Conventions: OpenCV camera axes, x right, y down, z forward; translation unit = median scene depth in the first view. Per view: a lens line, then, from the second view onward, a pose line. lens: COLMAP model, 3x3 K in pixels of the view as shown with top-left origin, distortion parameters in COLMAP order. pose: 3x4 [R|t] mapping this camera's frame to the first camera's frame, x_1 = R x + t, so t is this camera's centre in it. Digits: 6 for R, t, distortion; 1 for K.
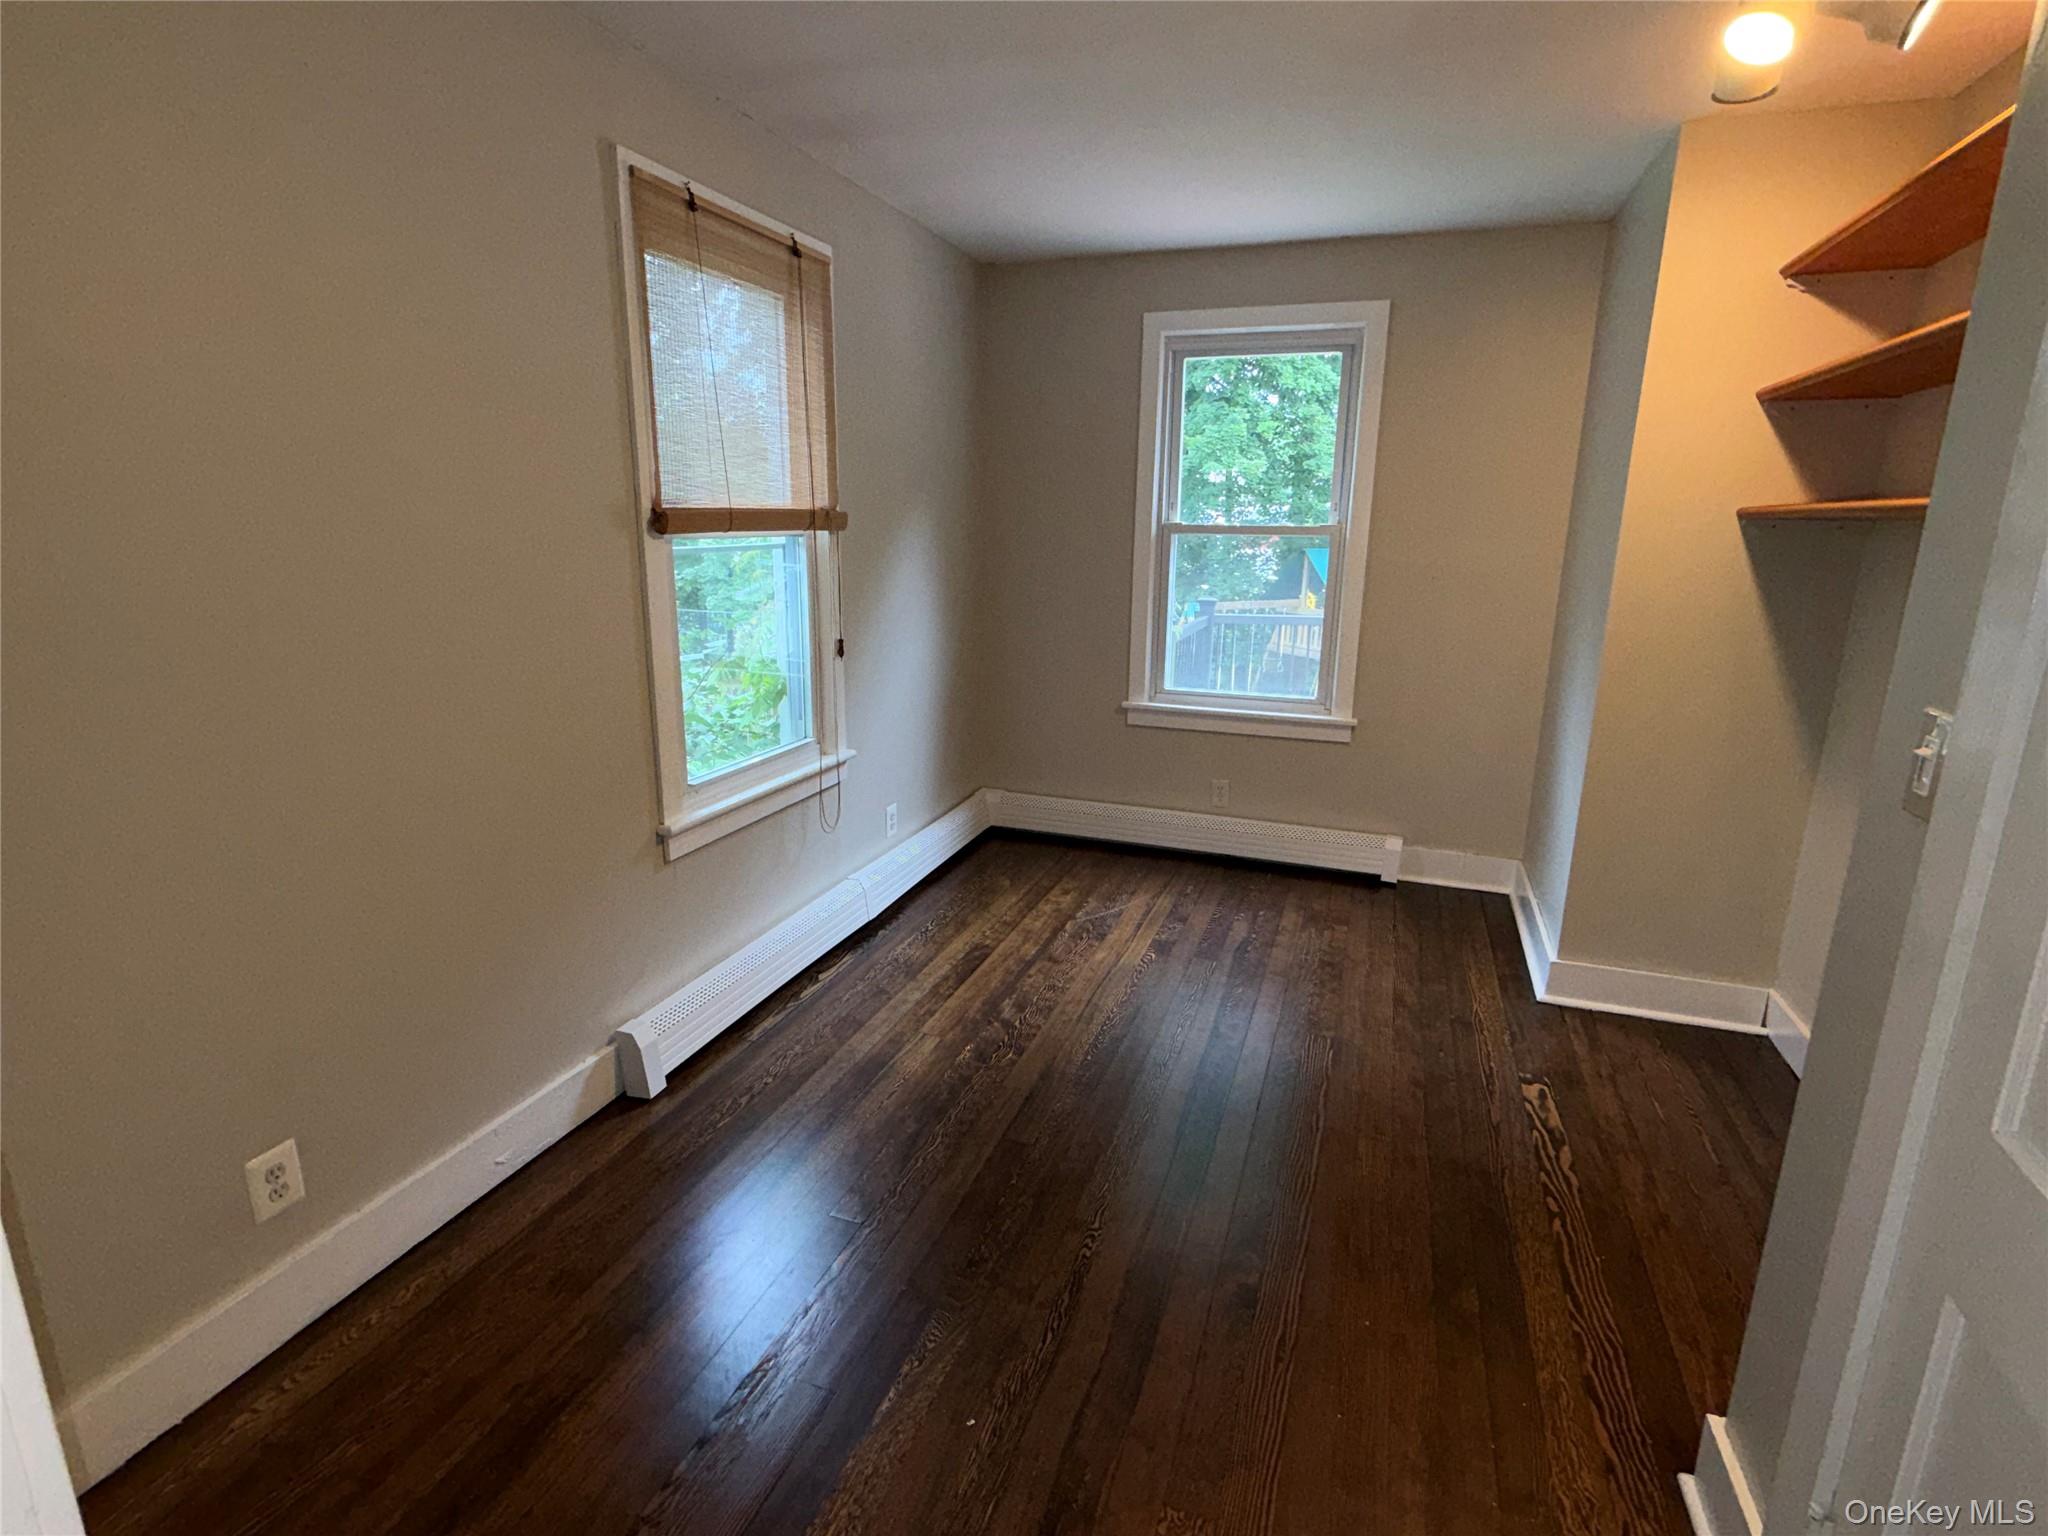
lens RADIAL K [[1007.6, 0, 1018.7], [0, 1007.6, 766.3], [0, 0, 1]] dist [-0.005484, 0.000151]
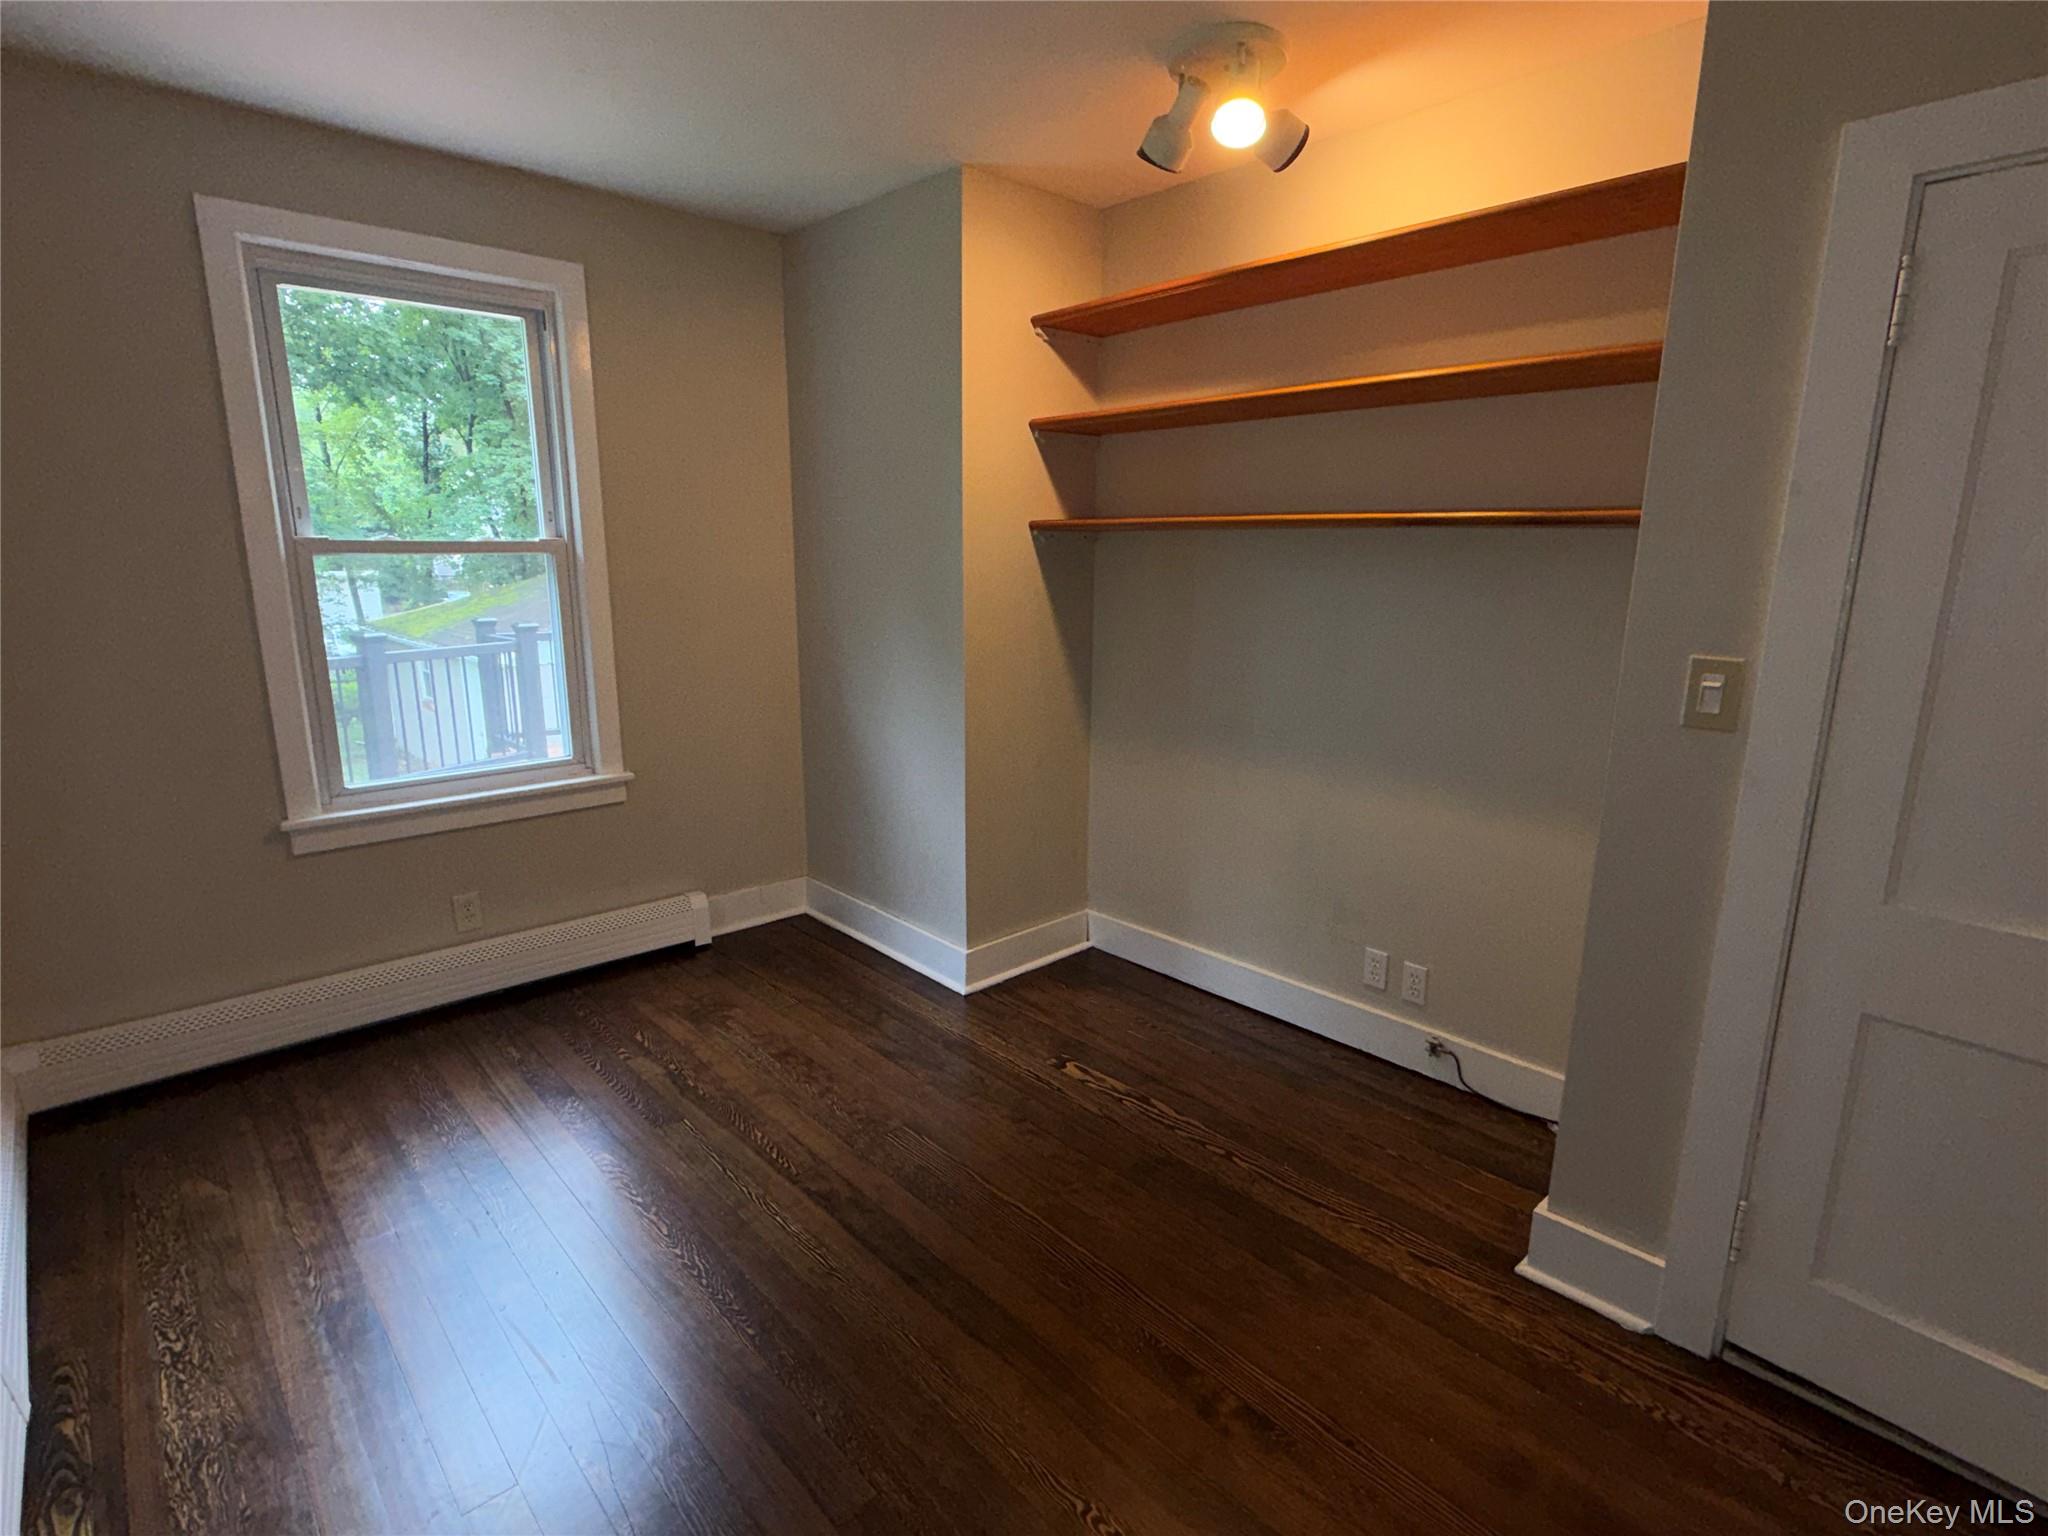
lens RADIAL K [[1007.6, 0, 1021.0], [0, 1007.6, 767.0], [0, 0, 1]] dist [-0.005484, 0.000151]
pose [[0.461452, -0.200028, 0.864321, -0.237678], [0.213915, 0.970592, 0.110415, -0.074797], [-0.860989, 0.133940, 0.490670, 0.320447]]
